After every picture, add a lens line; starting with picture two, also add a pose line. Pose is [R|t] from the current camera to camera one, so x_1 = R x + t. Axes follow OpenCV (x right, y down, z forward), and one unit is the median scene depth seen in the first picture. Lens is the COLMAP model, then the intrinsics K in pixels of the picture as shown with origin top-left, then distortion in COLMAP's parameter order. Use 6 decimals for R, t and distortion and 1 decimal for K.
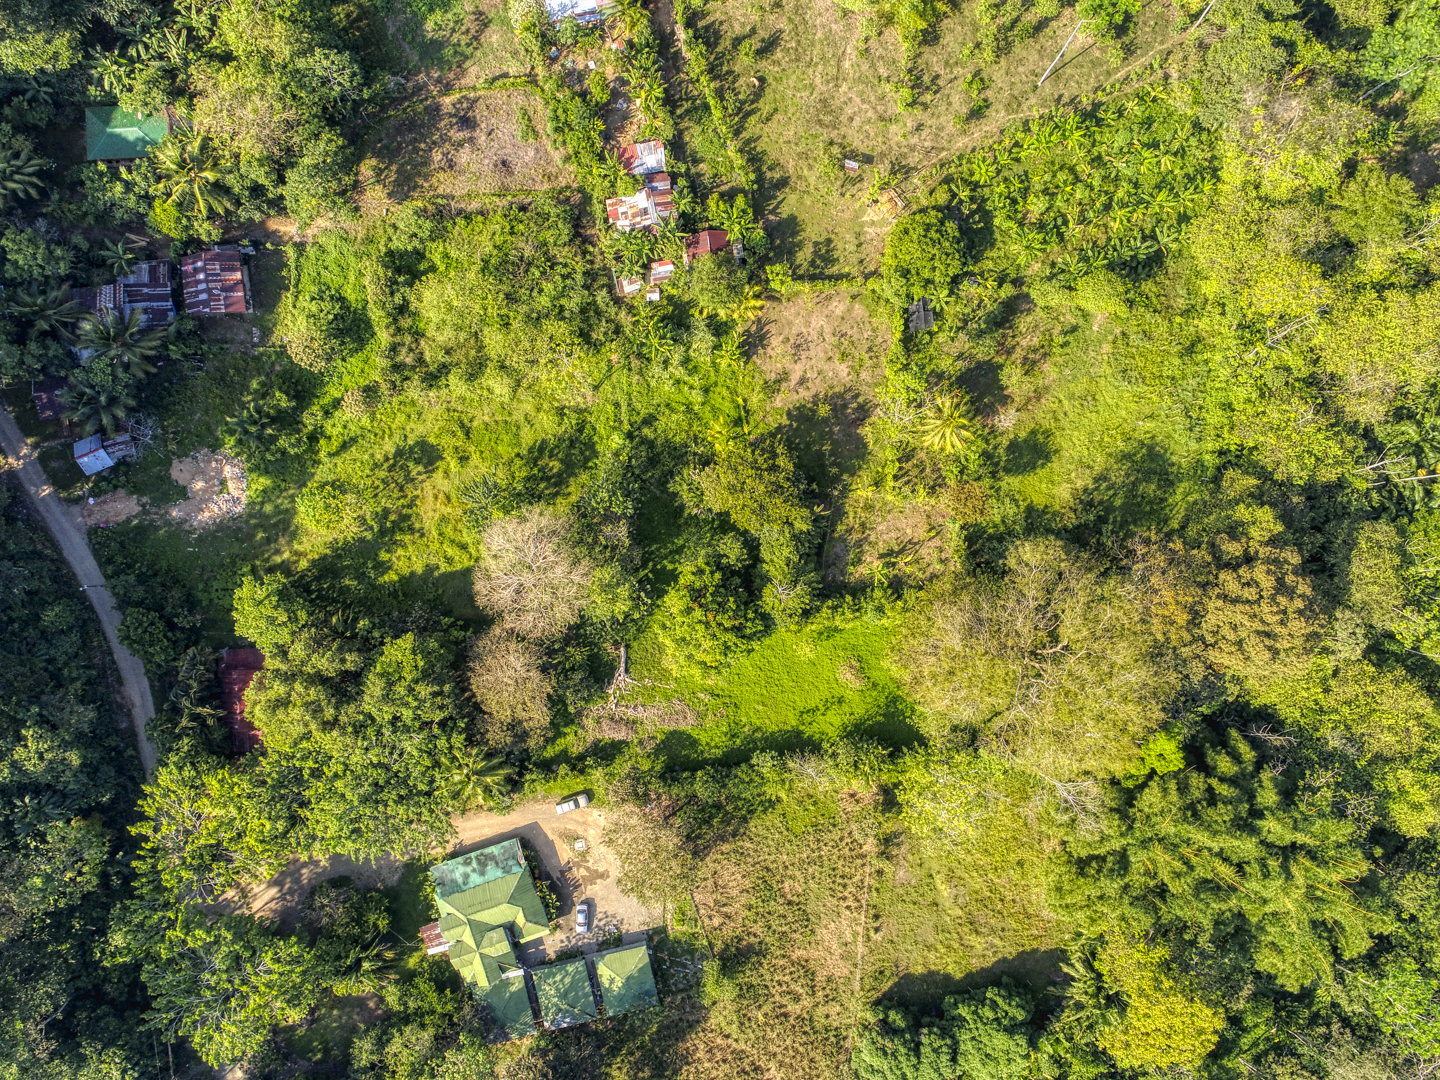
lens RADIAL K [[1083.9, 0, 714.6], [0, 1083.9, 543.3], [0, 0, 1]] dist [0.007222, -0.009422]
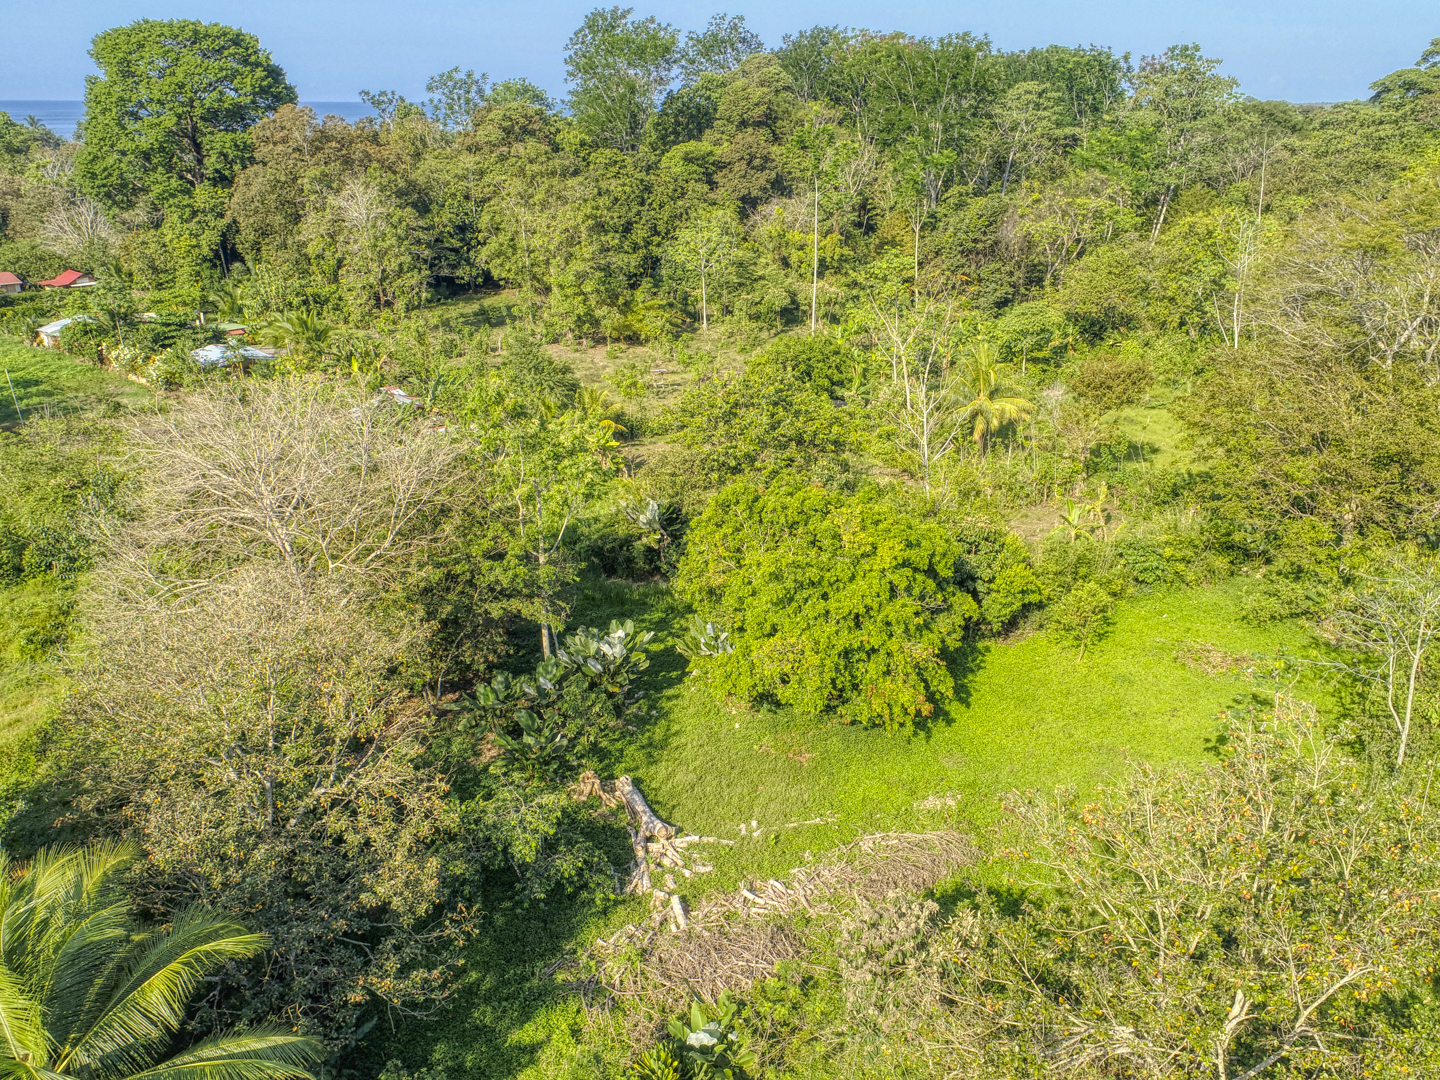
lens RADIAL K [[1104.5, 0, 716.0], [0, 1104.5, 544.3], [0, 0, 1]] dist [0.001430, -0.003106]
pose [[0.890959, -0.172611, 0.419996, -0.180607], [0.454076, 0.333403, -0.826231, 0.343166], [0.002589, 0.926848, 0.375427, 0.827402]]
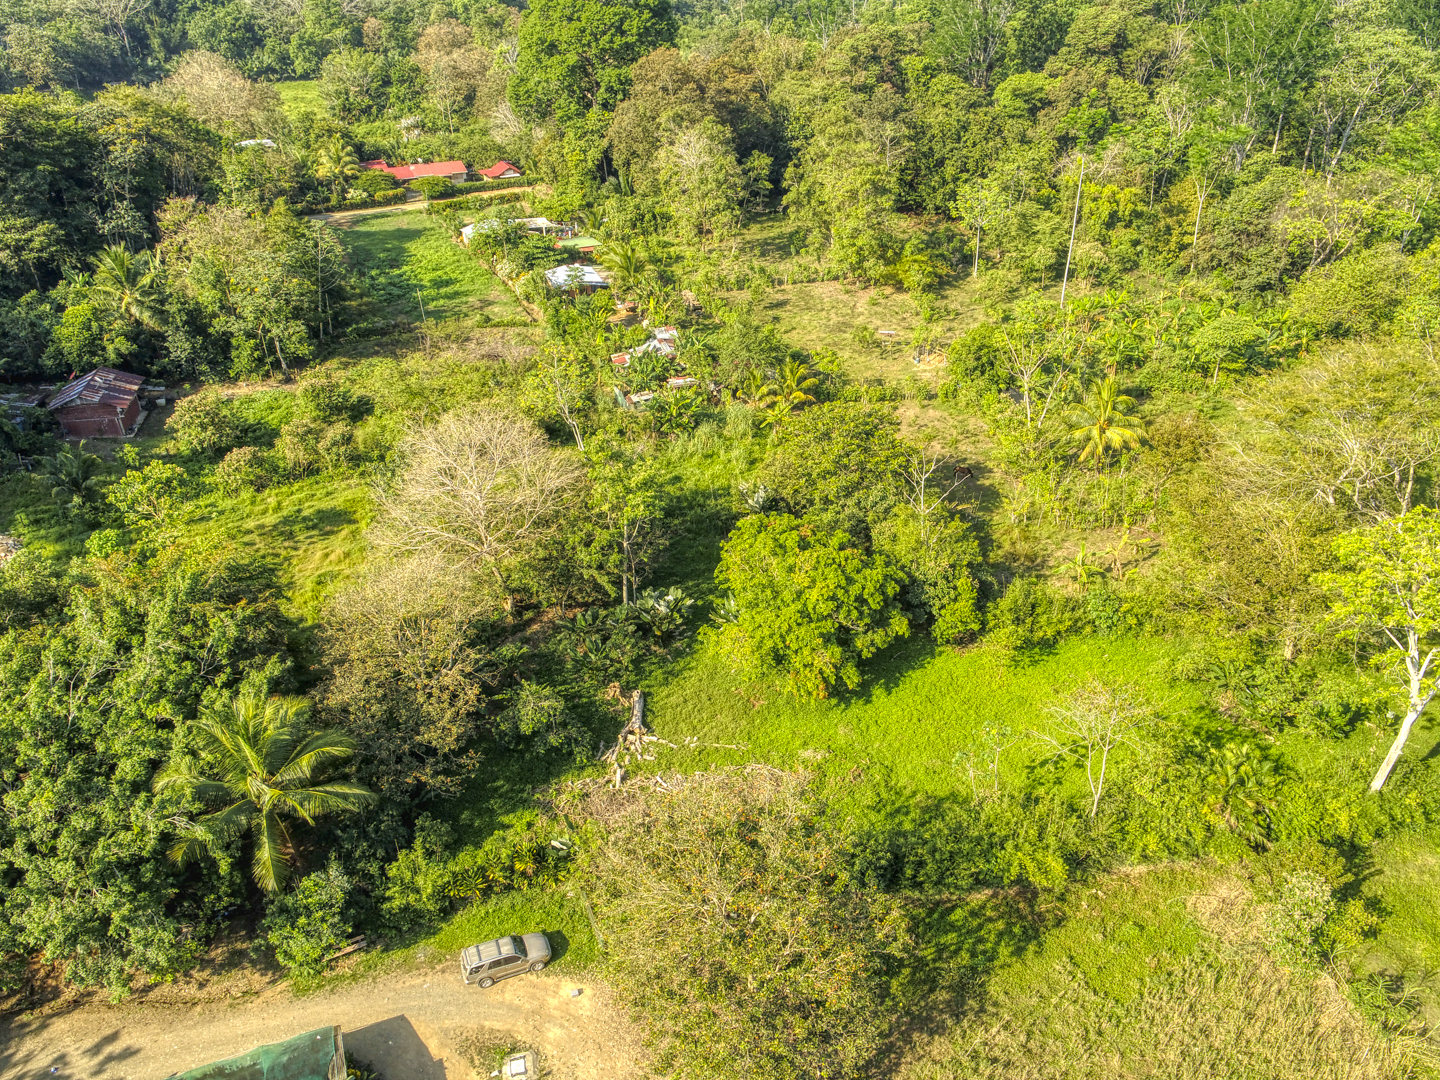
lens RADIAL K [[1083.4, 0, 716.3], [0, 1083.4, 542.3], [0, 0, 1]] dist [0.002127, -0.009243]
pose [[0.997114, -0.049418, 0.057634, -0.074009], [0.074889, 0.515561, -0.853574, 0.491776], [0.012468, 0.855426, 0.517774, 0.686876]]
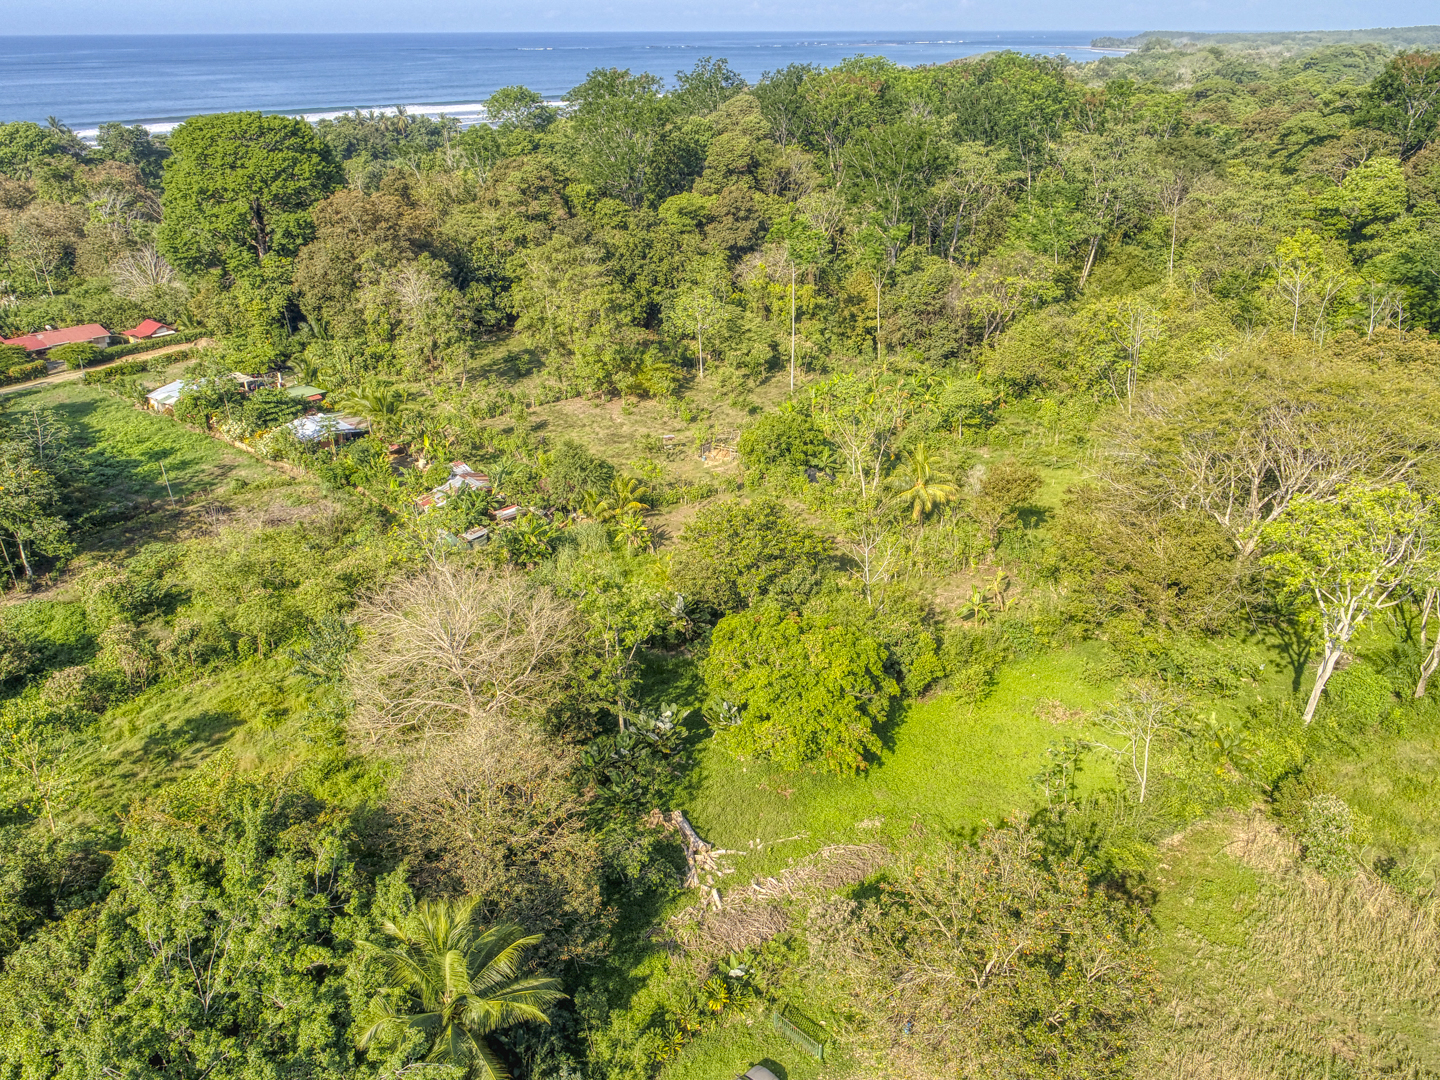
lens RADIAL K [[1083.9, 0, 714.6], [0, 1083.9, 543.3], [0, 0, 1]] dist [0.007222, -0.009422]
pose [[0.882528, -0.214471, 0.418506, -0.249958], [0.470060, 0.376349, -0.798376, 0.453306], [0.013725, 0.901312, 0.432953, 0.680839]]
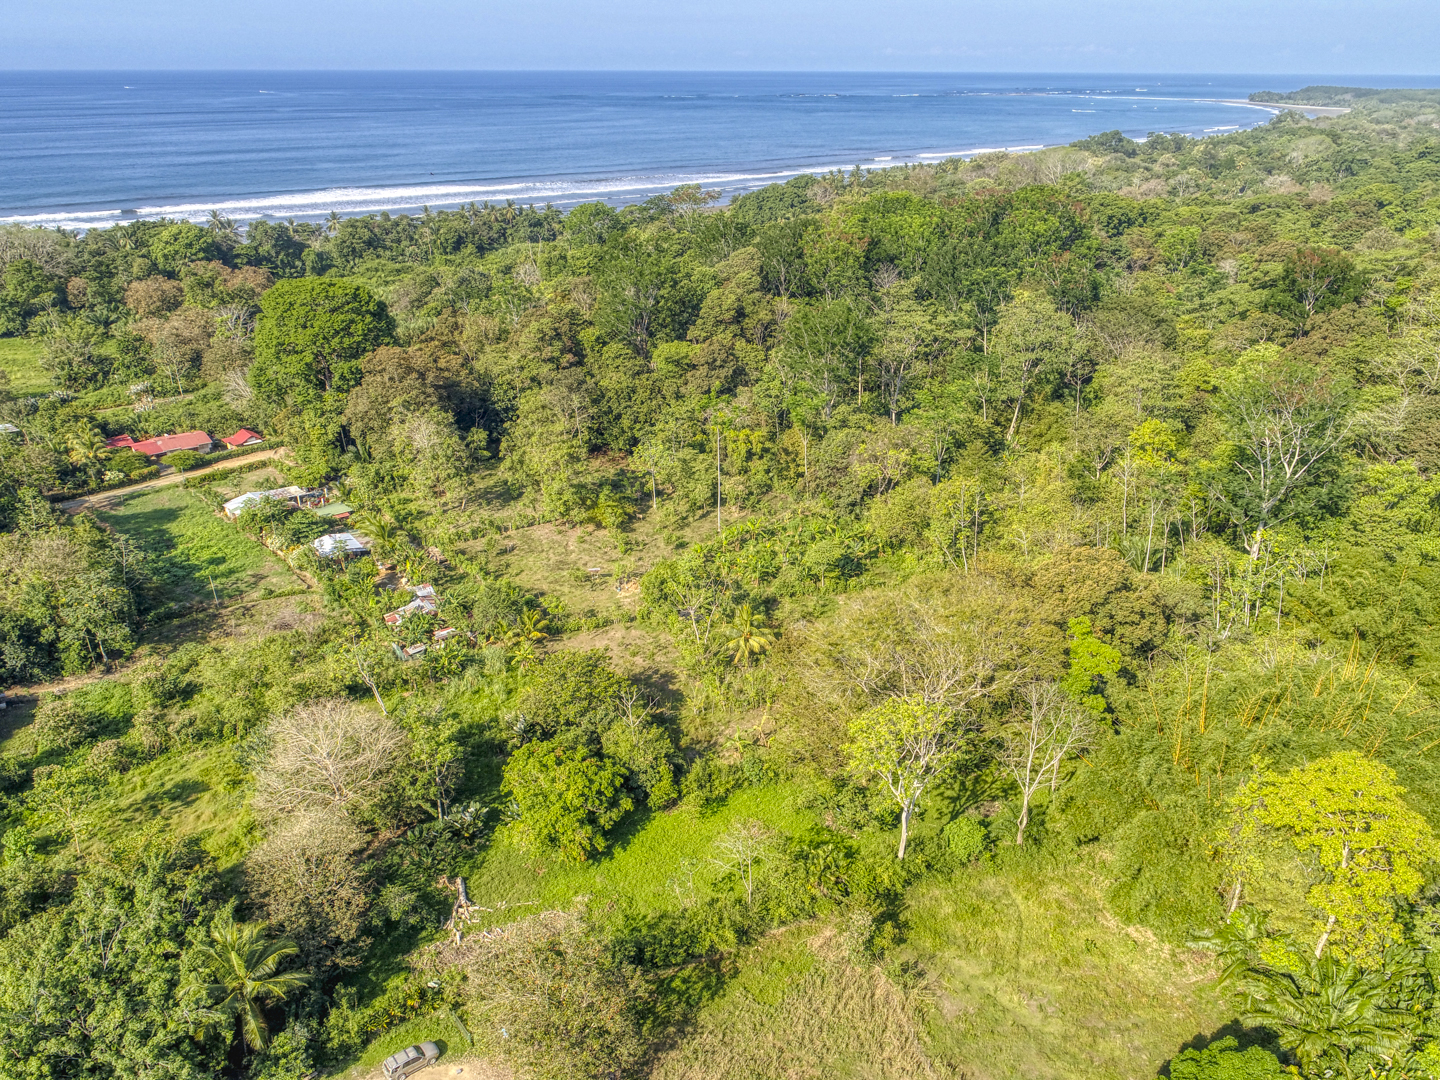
lens RADIAL K [[1083.4, 0, 716.3], [0, 1083.4, 542.3], [0, 0, 1]] dist [0.002127, -0.009243]
pose [[0.937081, -0.146517, 0.316878, -0.121500], [0.349054, 0.376801, -0.858010, 0.711156], [0.006313, 0.914633, 0.404236, 0.493204]]
